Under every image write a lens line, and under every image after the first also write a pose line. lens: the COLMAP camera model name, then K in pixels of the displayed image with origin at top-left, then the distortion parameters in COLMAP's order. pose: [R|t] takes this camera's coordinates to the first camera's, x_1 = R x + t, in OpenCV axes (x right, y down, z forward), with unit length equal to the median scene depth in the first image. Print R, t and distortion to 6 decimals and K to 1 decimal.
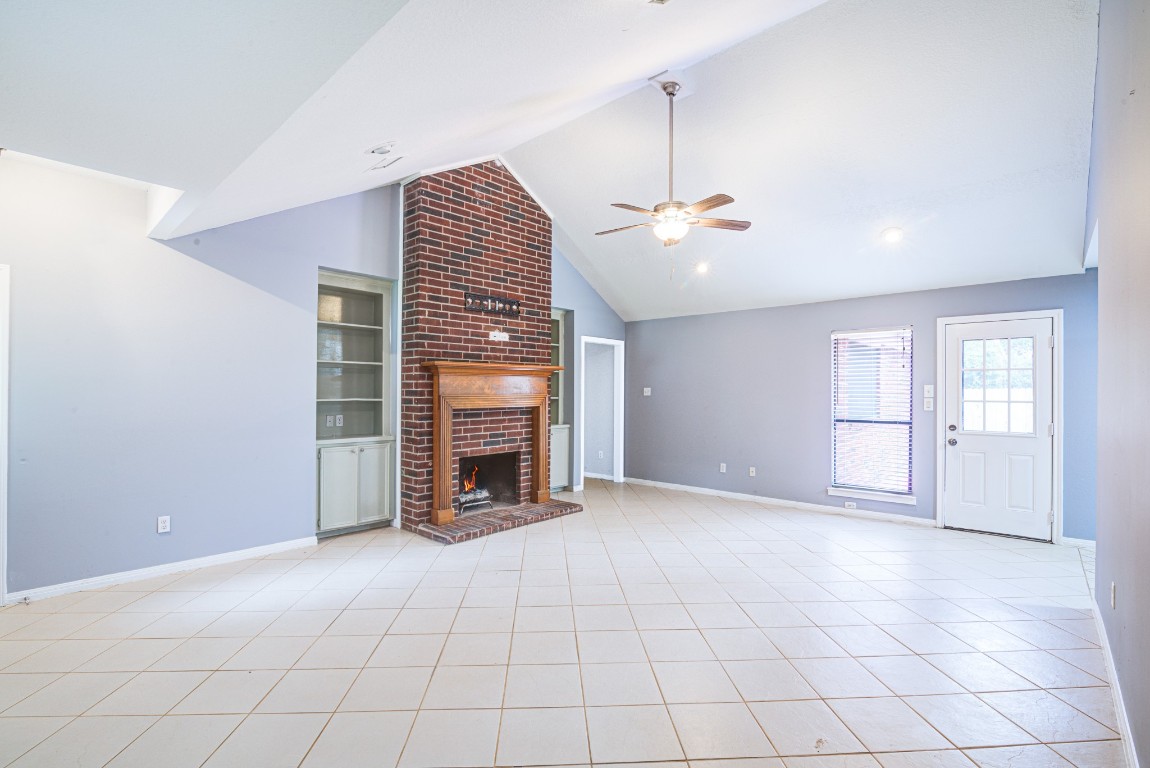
lens RADIAL K [[508.8, 0, 581.2], [0, 508.8, 391.7], [0, 0, 1]] dist [-0.013048, 0.000007]
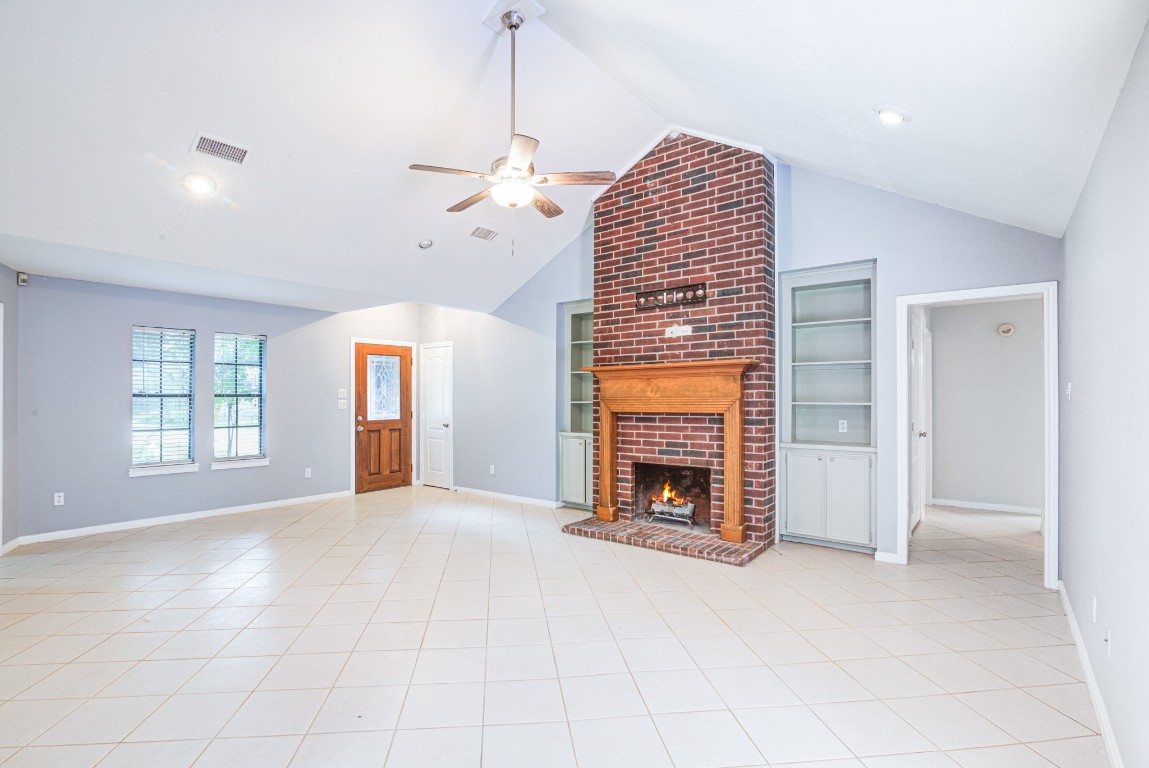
lens RADIAL K [[532.1, 0, 577.4], [0, 532.1, 391.2], [0, 0, 1]] dist [-0.016499, 0.000062]
pose [[0.089628, -0.010938, -0.995915, 0.743404], [0.005407, 0.999930, -0.010496, 0.002591], [0.995961, -0.004445, 0.089680, 0.759947]]
